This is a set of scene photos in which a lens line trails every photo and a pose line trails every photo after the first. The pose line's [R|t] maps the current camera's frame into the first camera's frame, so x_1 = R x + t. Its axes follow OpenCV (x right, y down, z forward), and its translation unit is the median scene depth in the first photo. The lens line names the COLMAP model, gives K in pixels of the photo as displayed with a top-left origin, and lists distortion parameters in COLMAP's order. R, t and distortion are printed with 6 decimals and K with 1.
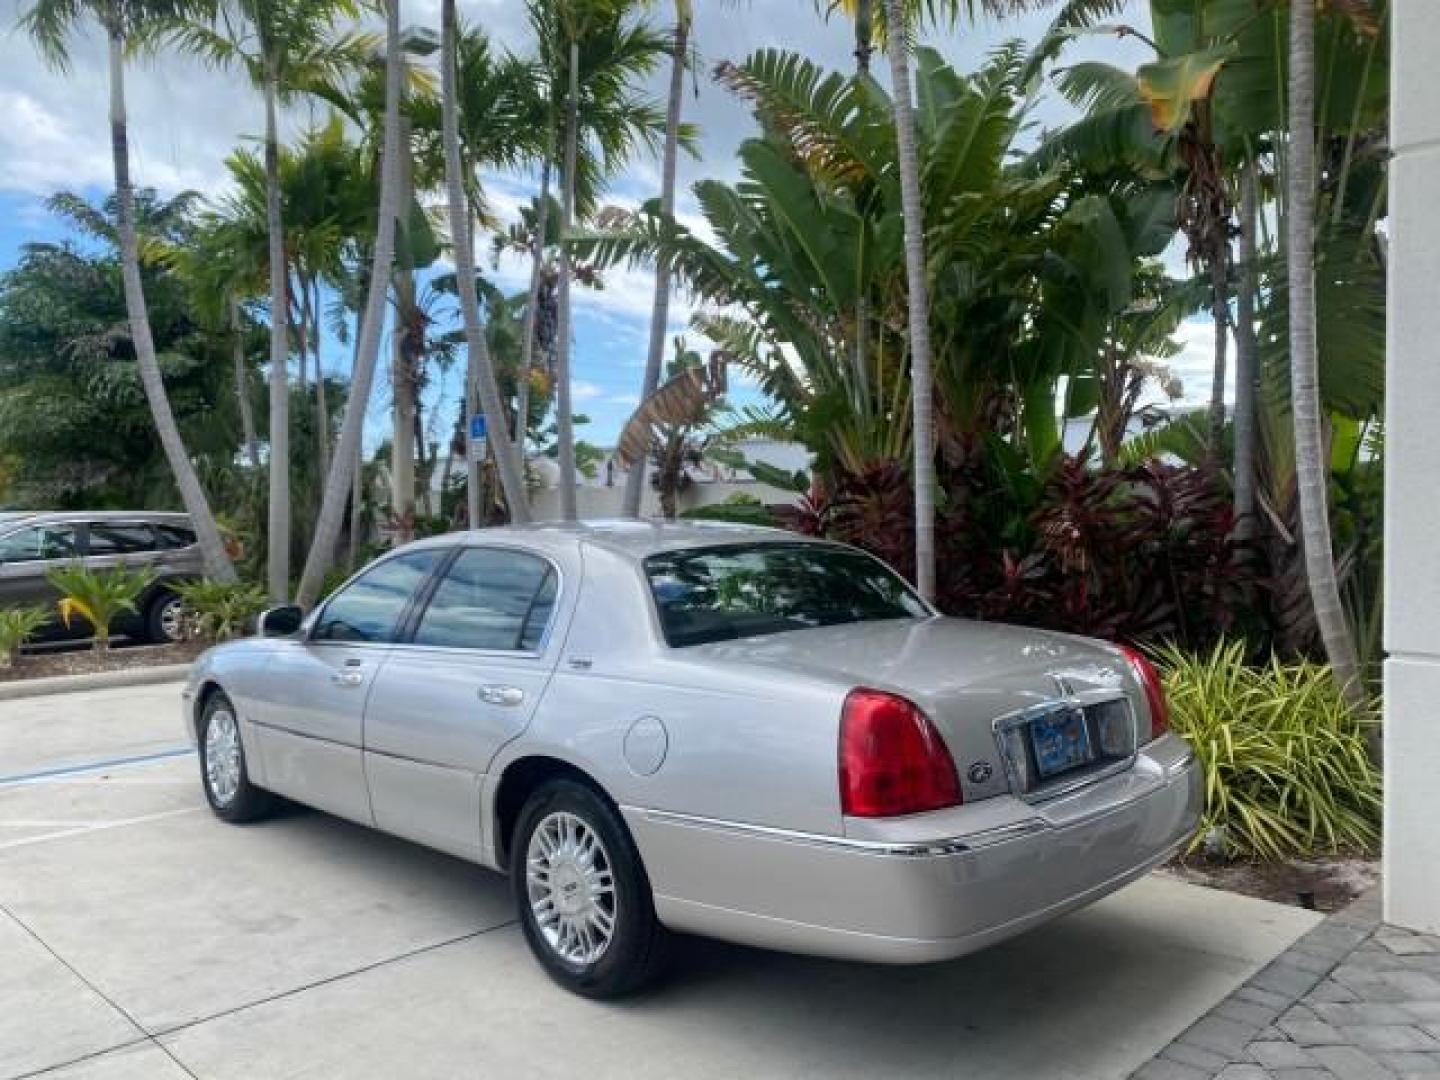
lens RADIAL K [[1112.4, 0, 716.8], [0, 1112.4, 531.8], [0, 0, 1]] dist [0.026877, -0.026278]
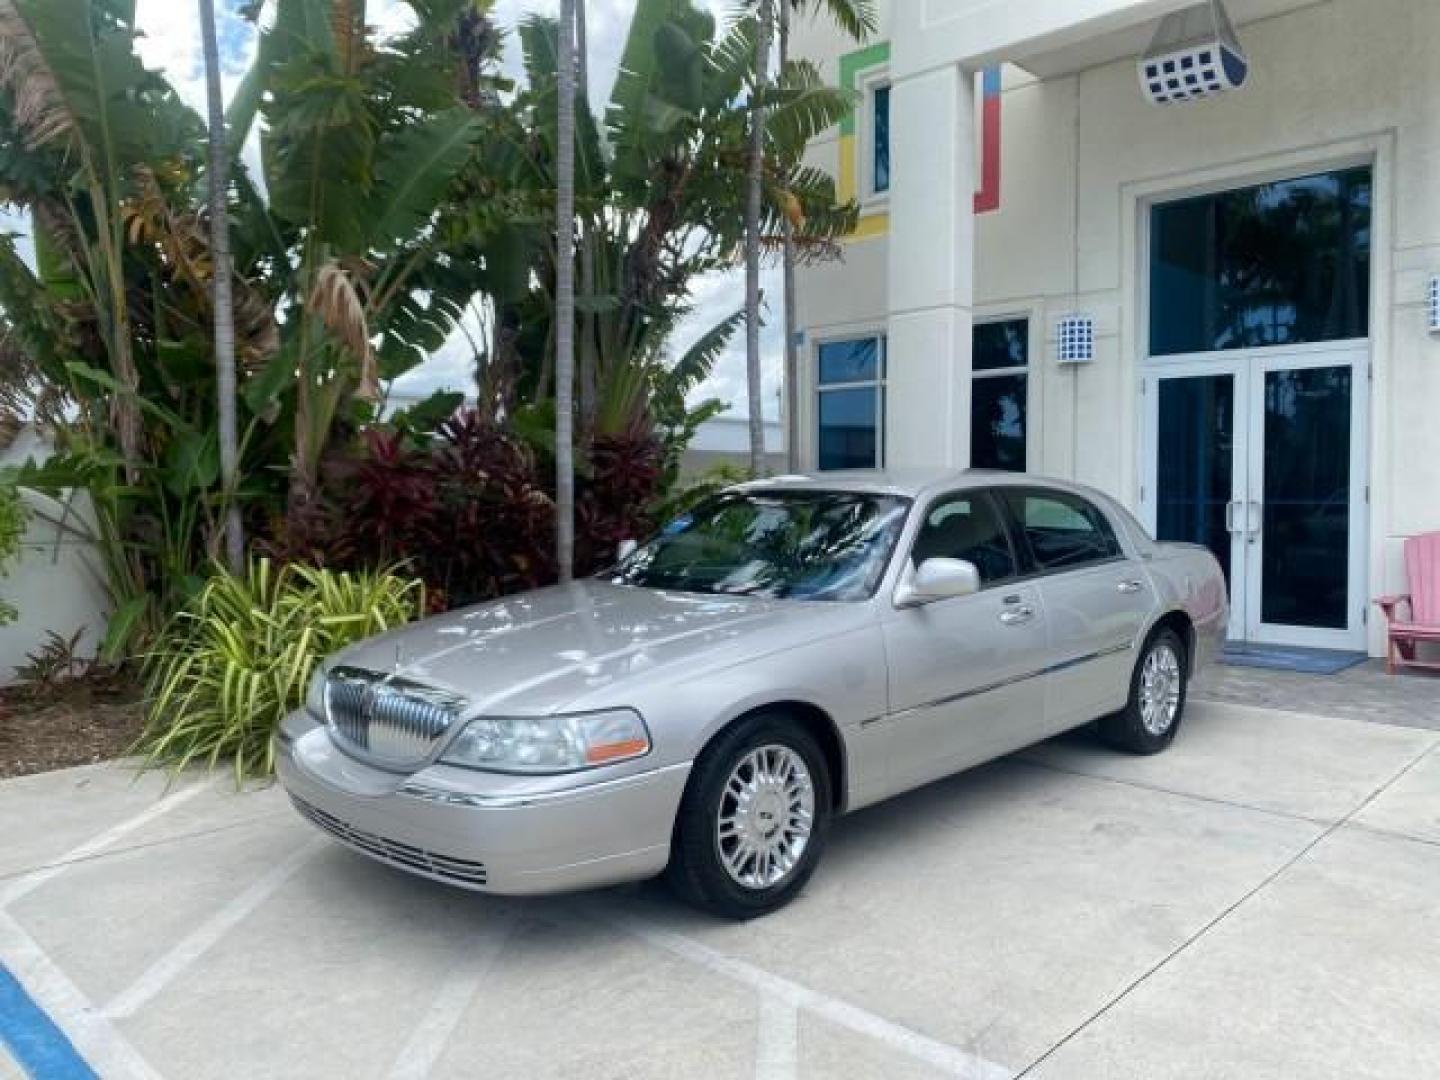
lens RADIAL K [[1112.4, 0, 722.6], [0, 1112.4, 538.0], [0, 0, 1]] dist [0.026877, -0.026278]
pose [[-0.021826, -0.045459, 0.998728, -0.935442], [0.011997, 0.998882, 0.045728, 0.004722], [-0.999690, 0.012980, -0.021256, 0.891015]]
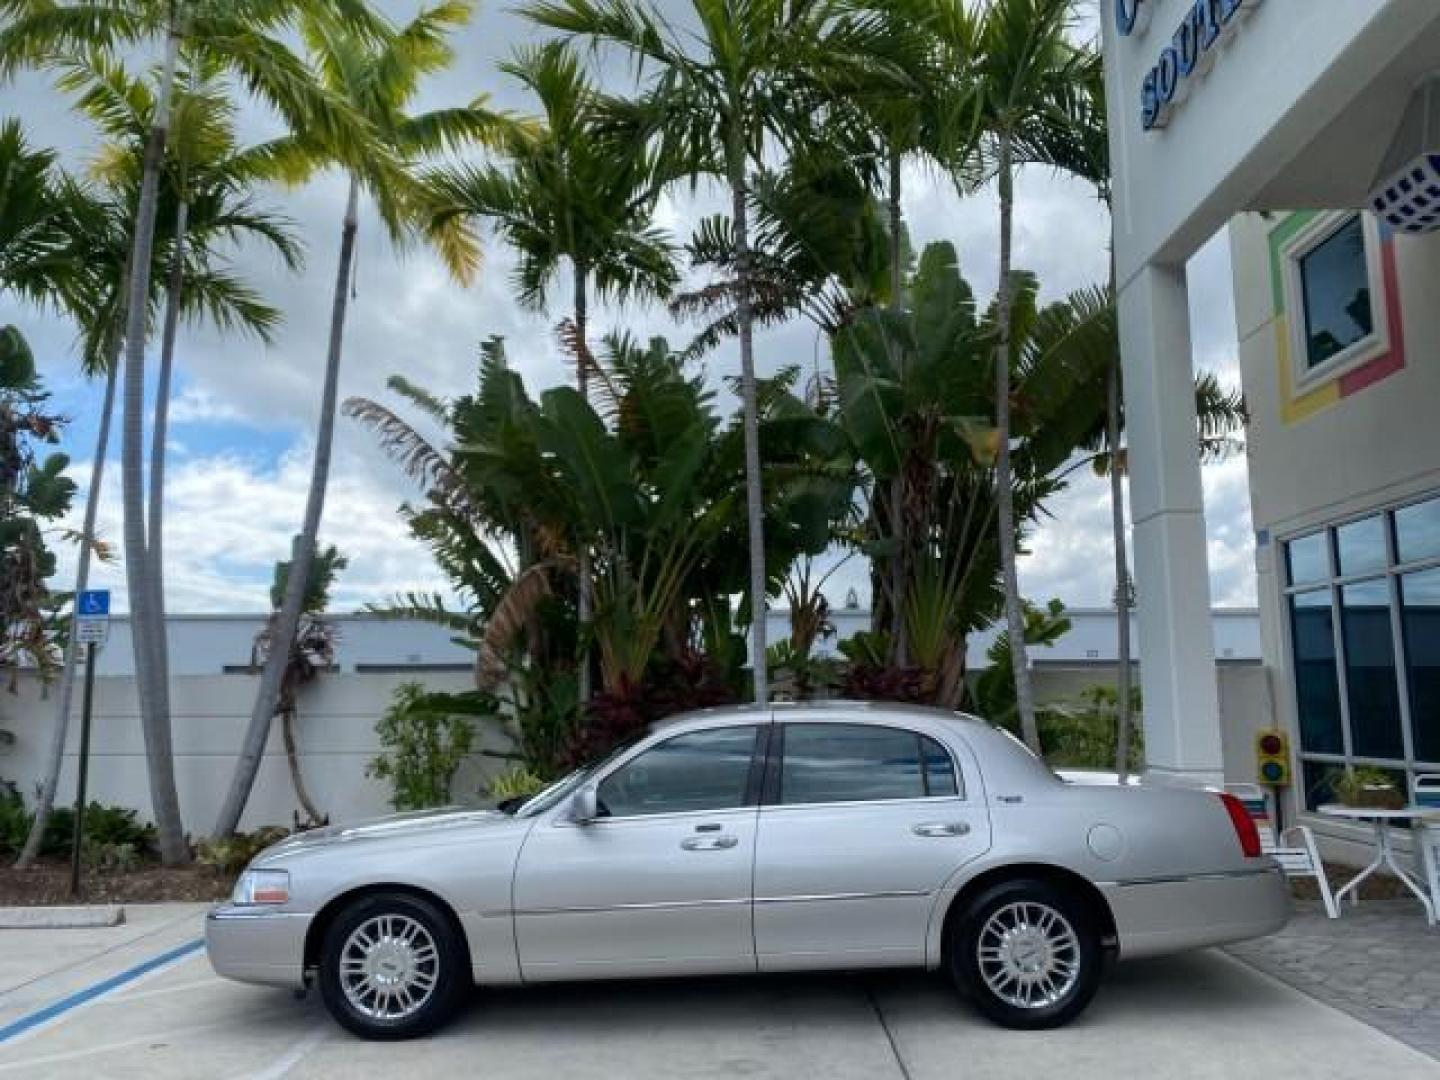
lens RADIAL K [[1112.4, 0, 710.3], [0, 1112.4, 532.7], [0, 0, 1]] dist [0.026877, -0.026278]
pose [[0.714115, 0.097437, 0.693214, -0.796296], [0.019134, 0.987179, -0.158468, -0.002810], [-0.699767, 0.126428, 0.703095, 0.098832]]
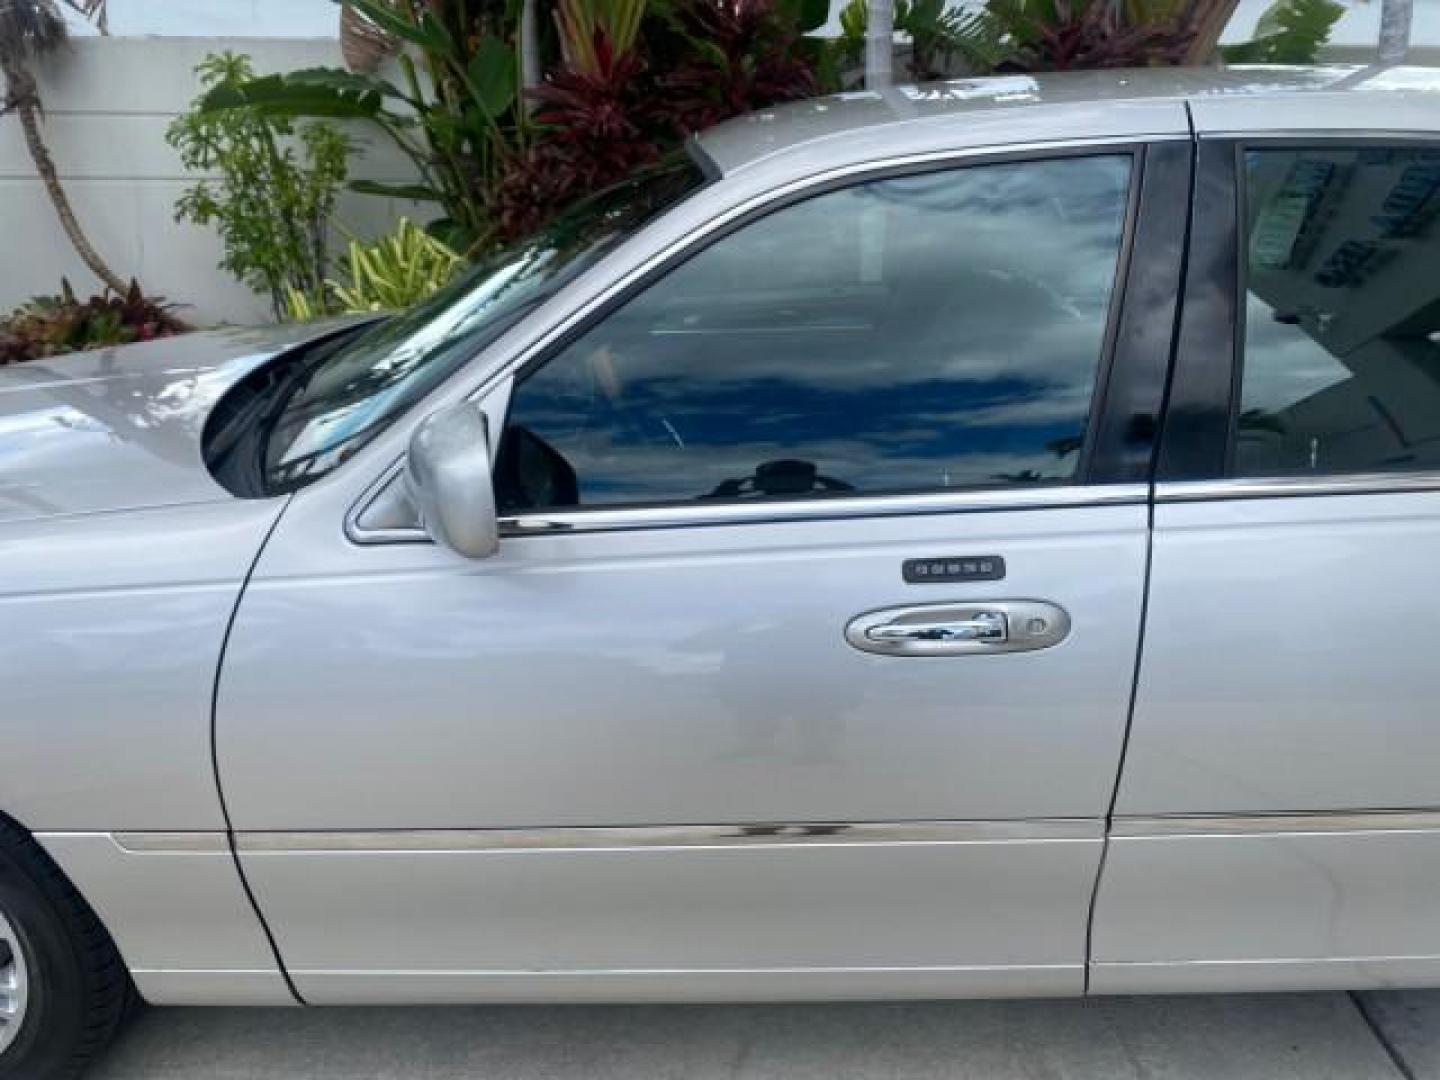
lens RADIAL K [[1112.4, 0, 712.6], [0, 1112.4, 516.2], [0, 0, 1]] dist [0.026877, -0.026278]
pose [[0.703064, -0.241551, 0.668845, -0.388322], [0.007796, 0.943105, 0.332404, 0.002533], [-0.711084, -0.228487, 0.664946, 0.583617]]
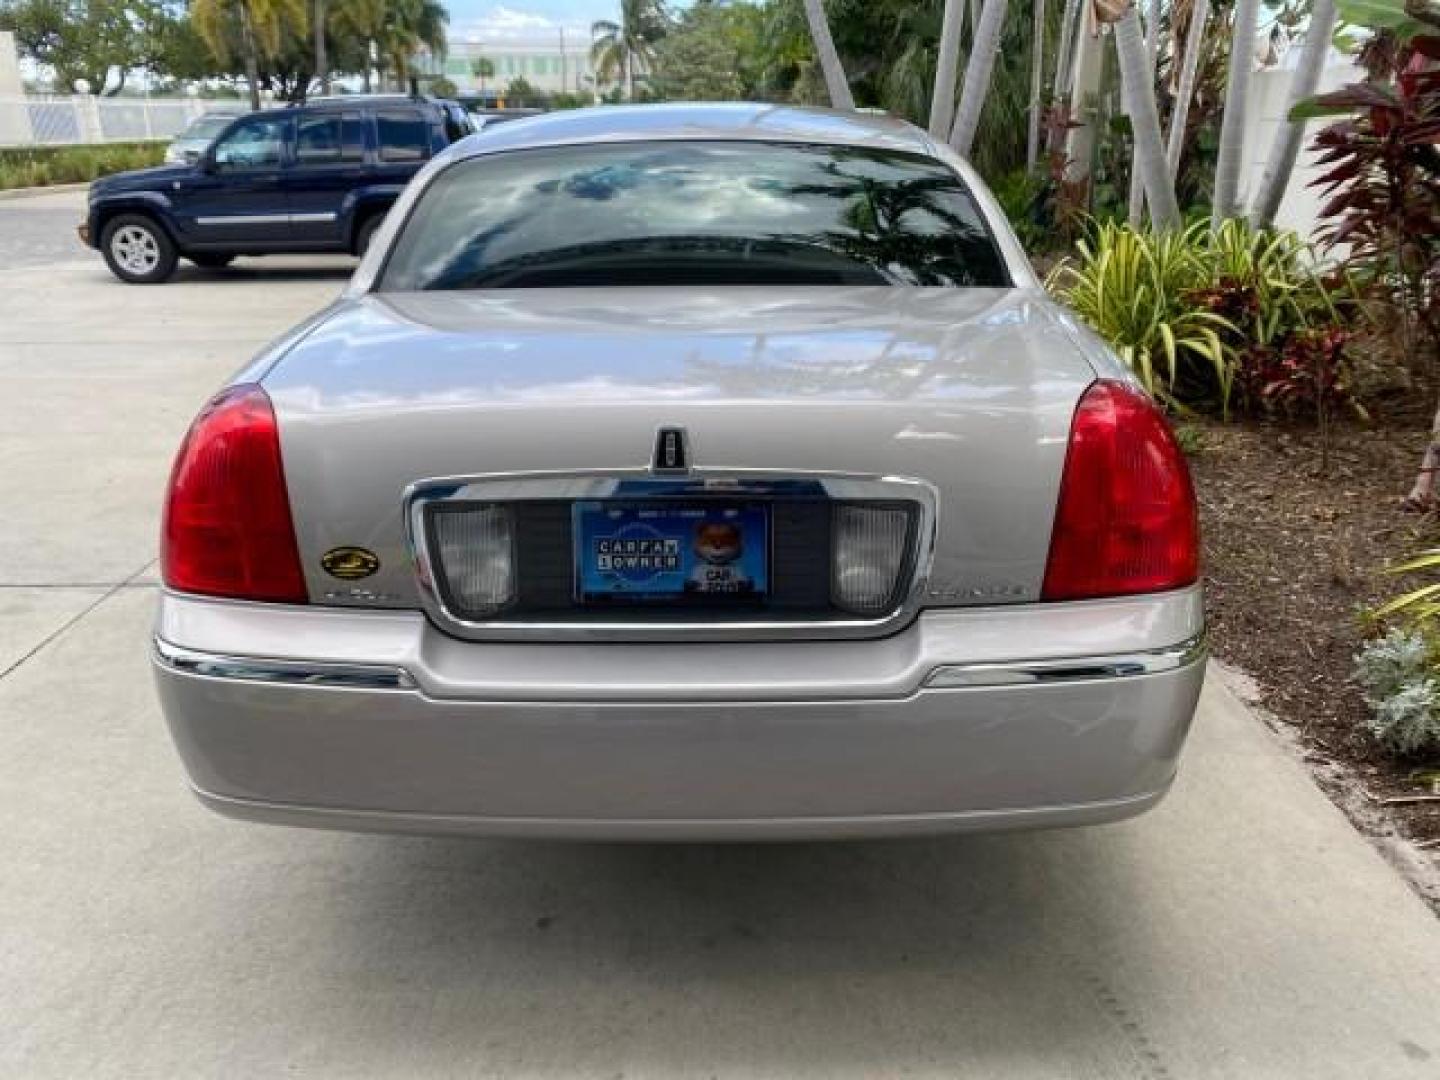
lens RADIAL K [[1112.4, 0, 708.7], [0, 1112.4, 520.1], [0, 0, 1]] dist [0.026877, -0.026278]
pose [[0.708164, 0.238764, -0.664451, 0.319400], [-0.009682, 0.944281, 0.328999, 0.004963], [0.705981, -0.226552, 0.671018, 0.333615]]
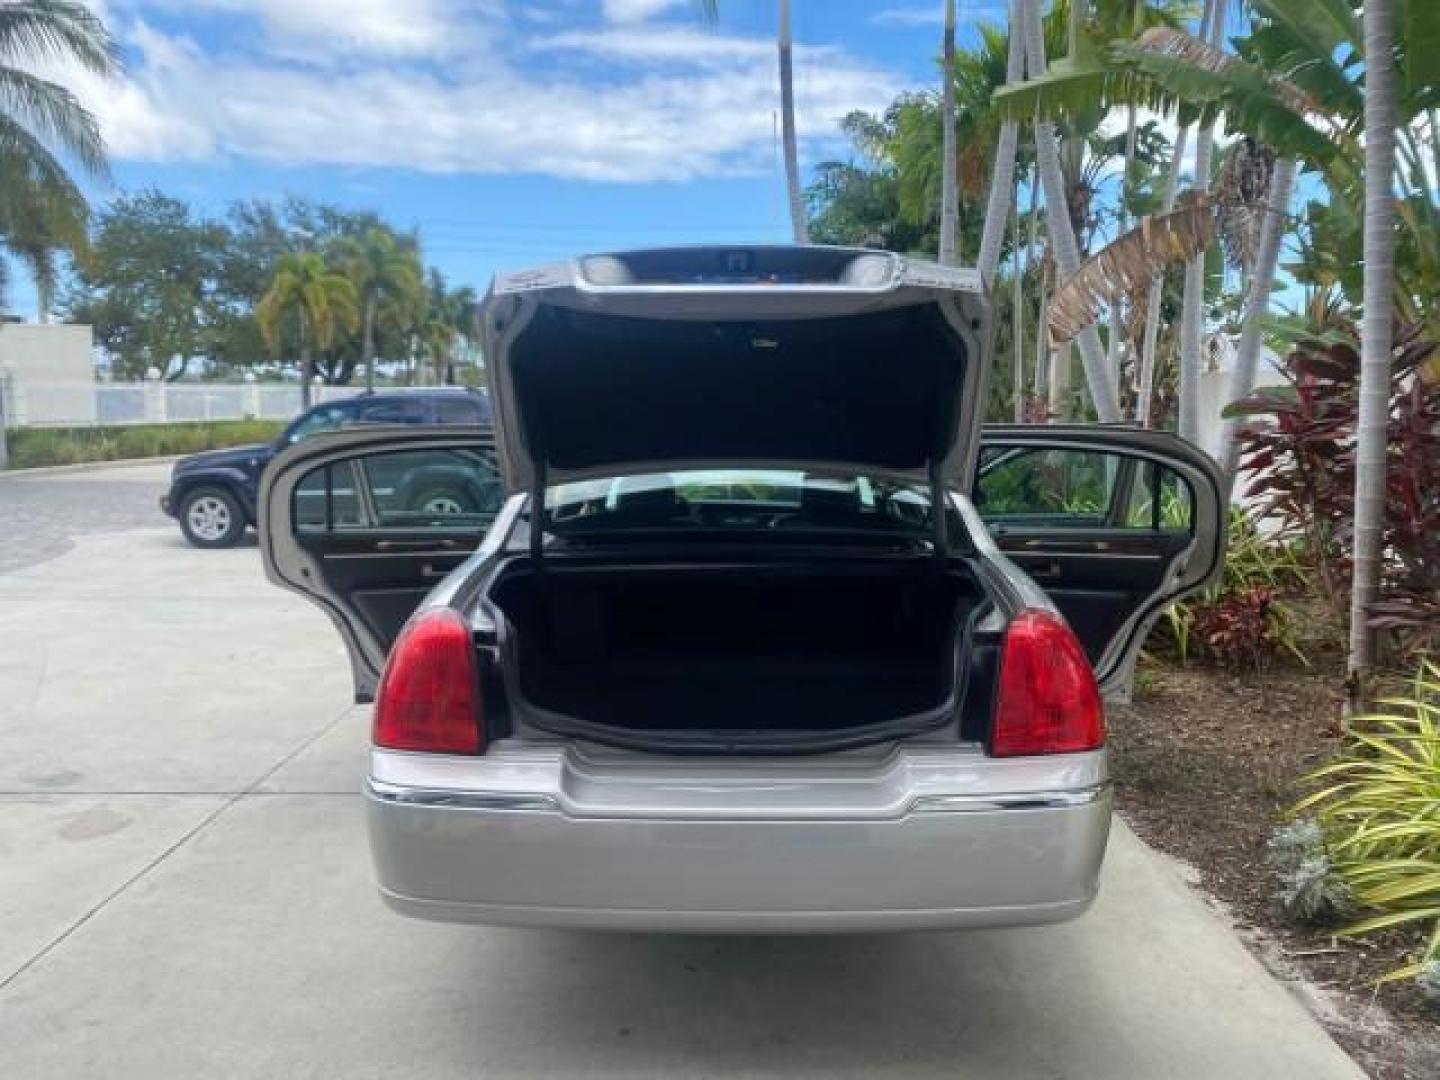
lens RADIAL K [[1112.4, 0, 706.3], [0, 1112.4, 531.6], [0, 0, 1]] dist [0.026877, -0.026278]
pose [[0.699526, 0.086583, -0.709342, 0.395482], [-0.014129, 0.994115, 0.107409, -0.006297], [0.714467, -0.065113, 0.696633, 0.237908]]
